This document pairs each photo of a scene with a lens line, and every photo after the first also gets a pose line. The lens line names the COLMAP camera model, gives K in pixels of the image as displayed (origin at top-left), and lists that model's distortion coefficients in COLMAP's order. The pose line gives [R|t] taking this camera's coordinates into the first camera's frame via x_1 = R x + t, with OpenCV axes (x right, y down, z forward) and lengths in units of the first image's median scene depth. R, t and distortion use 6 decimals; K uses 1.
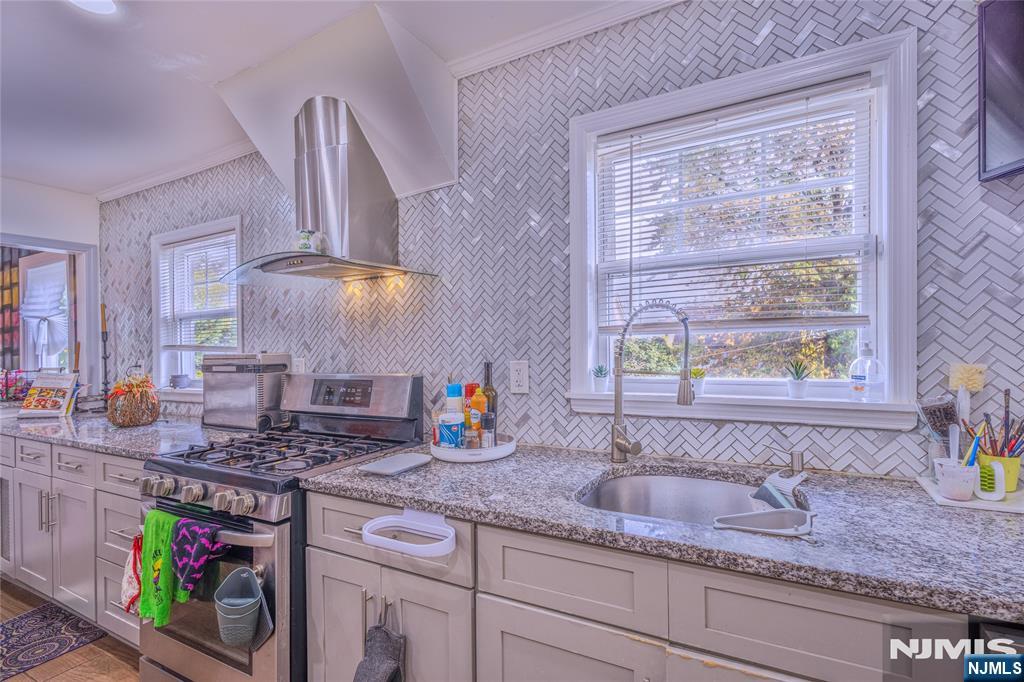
lens RADIAL K [[466.9, 0, 511.0], [0, 466.9, 348.9], [0, 0, 1]] dist [0.005264, 0.001171]
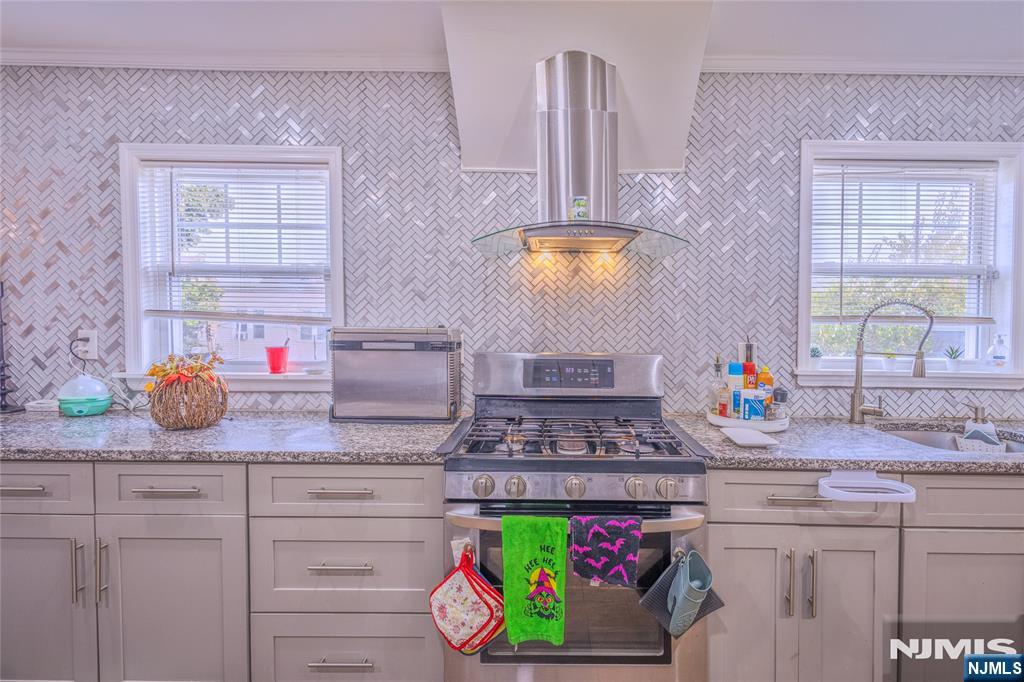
lens RADIAL K [[500.0, 0, 514.3], [0, 500.0, 332.2], [0, 0, 1]] dist [0.009806, -0.000851]
pose [[0.885661, 0.021675, 0.463827, -1.270573], [-0.028785, 0.999552, 0.008254, 0.008384], [-0.463440, -0.020661, 0.885887, 0.226031]]
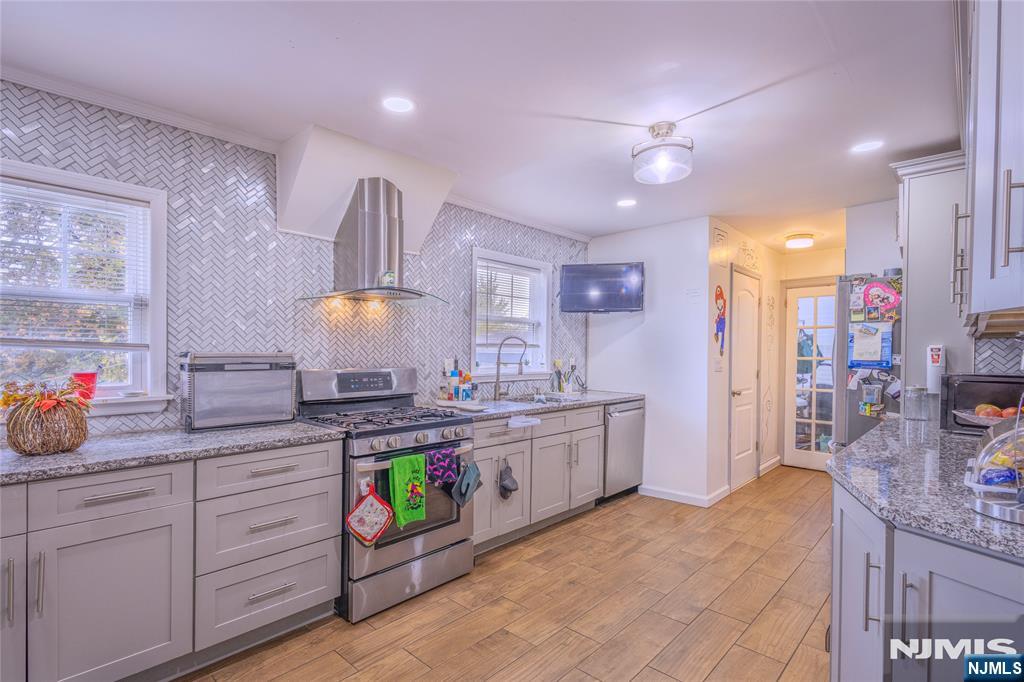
lens RADIAL K [[466.9, 0, 513.6], [0, 466.9, 350.4], [0, 0, 1]] dist [0.005264, 0.001171]
pose [[0.279374, 0.020044, 0.959973, -2.202917], [-0.015751, 0.999743, -0.016291, 0.020789], [-0.960053, -0.010569, 0.279618, 0.244648]]
